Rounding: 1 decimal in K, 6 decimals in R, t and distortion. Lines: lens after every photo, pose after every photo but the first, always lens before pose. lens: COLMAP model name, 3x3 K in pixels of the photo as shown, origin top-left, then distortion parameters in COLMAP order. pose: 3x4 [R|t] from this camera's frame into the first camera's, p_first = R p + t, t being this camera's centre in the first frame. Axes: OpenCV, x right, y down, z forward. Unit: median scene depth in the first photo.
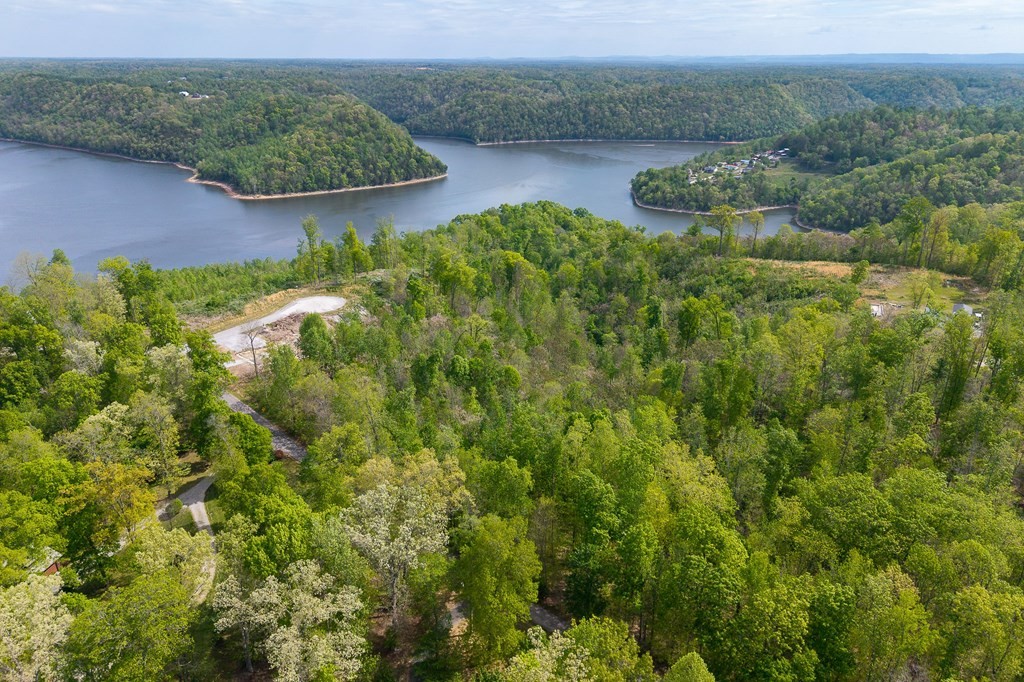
lens RADIAL K [[679.0, 0, 509.5], [0, 679.0, 356.9], [0, 0, 1]] dist [0.000535, -0.000969]
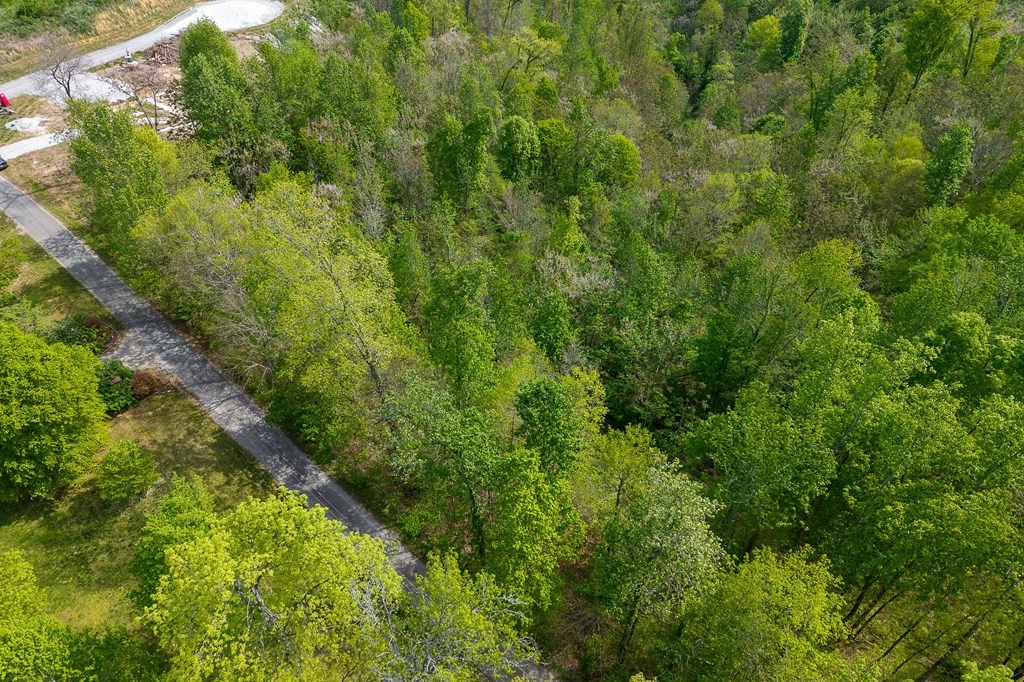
lens RADIAL K [[679.0, 0, 509.5], [0, 679.0, 356.9], [0, 0, 1]] dist [0.000535, -0.000969]
pose [[0.999474, -0.021128, 0.024622, -0.048958], [0.010728, 0.931421, 0.363785, -0.009426], [-0.030620, -0.363329, 0.931158, 0.242950]]
